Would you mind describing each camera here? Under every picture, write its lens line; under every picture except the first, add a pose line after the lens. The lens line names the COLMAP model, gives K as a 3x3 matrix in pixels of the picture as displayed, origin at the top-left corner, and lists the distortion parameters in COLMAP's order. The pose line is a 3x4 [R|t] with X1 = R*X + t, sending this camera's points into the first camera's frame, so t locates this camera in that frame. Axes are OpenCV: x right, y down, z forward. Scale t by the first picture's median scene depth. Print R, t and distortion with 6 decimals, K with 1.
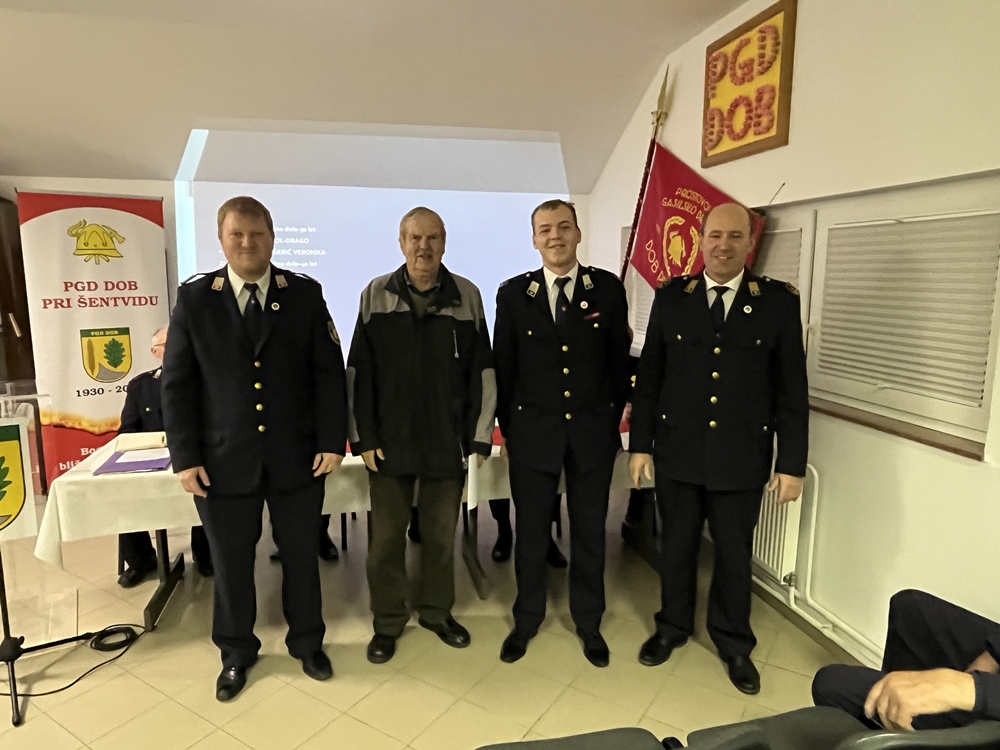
lens RADIAL K [[654.8, 0, 490.9], [0, 654.8, 371.2], [0, 0, 1]] dist [0.027468, -0.028952]
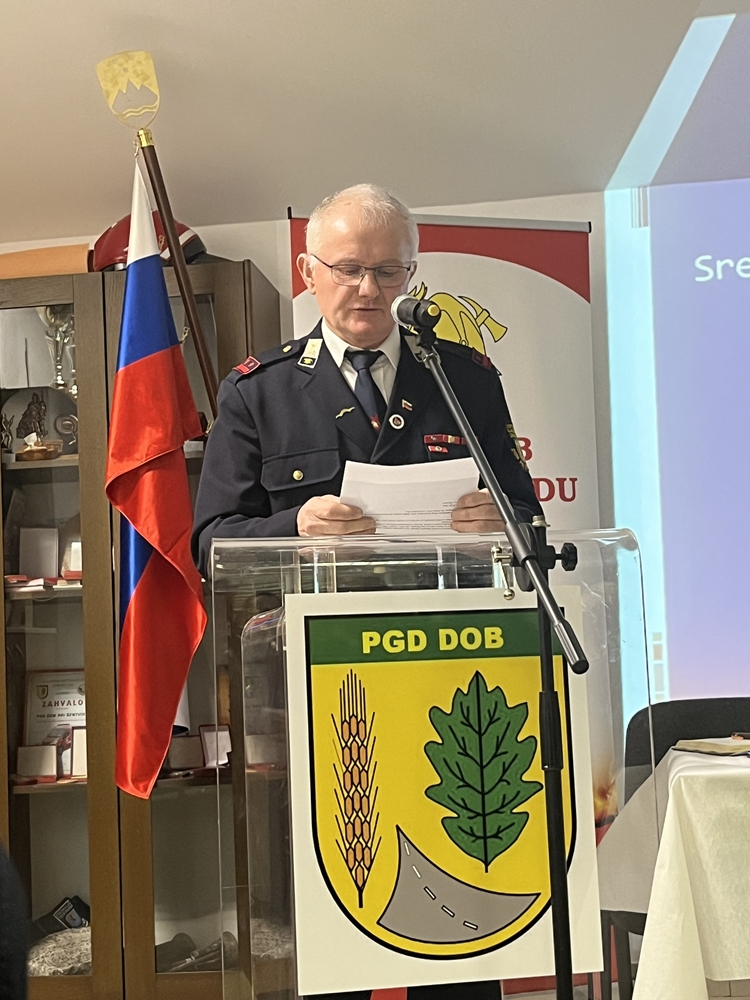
lens RADIAL K [[1677.8, 0, 375.0], [0, 1677.8, 500.0], [0, 0, 1]] dist [0.022283, 0.014927]
pose [[0.932869, -0.083693, -0.350358, -0.412161], [-0.007196, 0.968110, -0.250421, 0.196650], [0.360143, 0.236132, 0.902518, 0.162135]]
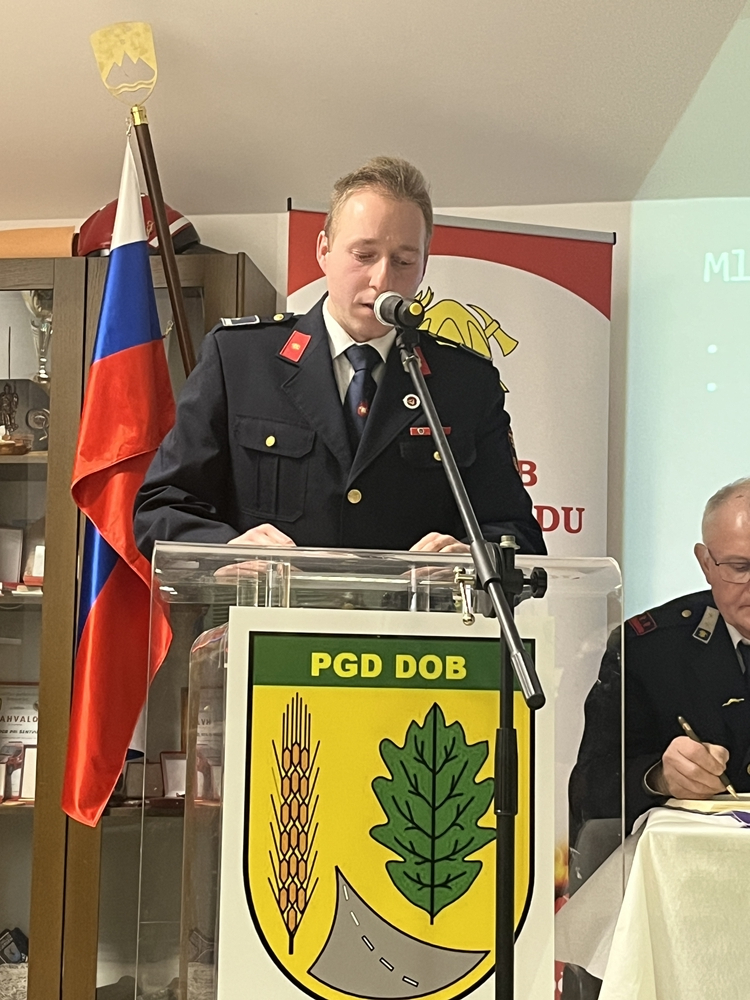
lens RADIAL K [[1801.9, 0, 357.1], [0, 1801.9, 492.8], [0, 0, 1]] dist [0.018458, -0.034593]
pose [[0.929365, -0.035492, -0.367453, -0.396718], [-0.069318, 0.960886, -0.268130, 0.199255], [0.362597, 0.274662, 0.890553, 0.181019]]
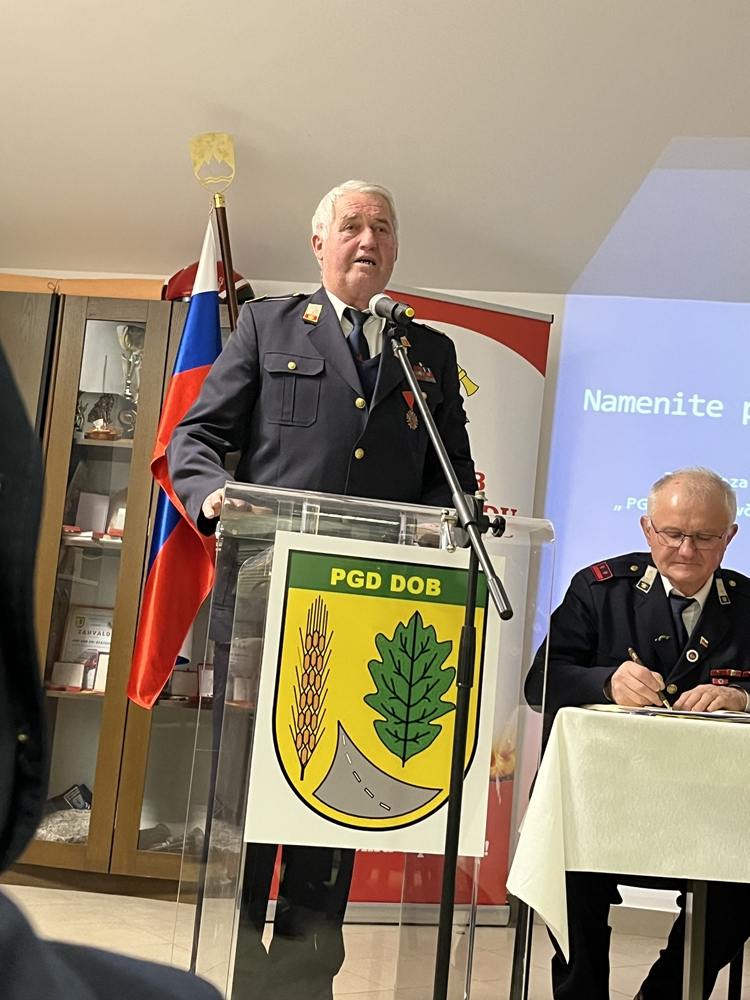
lens RADIAL K [[1309.9, 0, 380.3], [0, 1309.9, 505.0], [0, 0, 1]] dist [0.028699, -0.040717]
pose [[0.940675, 0.032416, -0.337756, -0.407848], [-0.132939, 0.951054, -0.278968, 0.232777], [0.312182, 0.307320, 0.898942, 0.173348]]
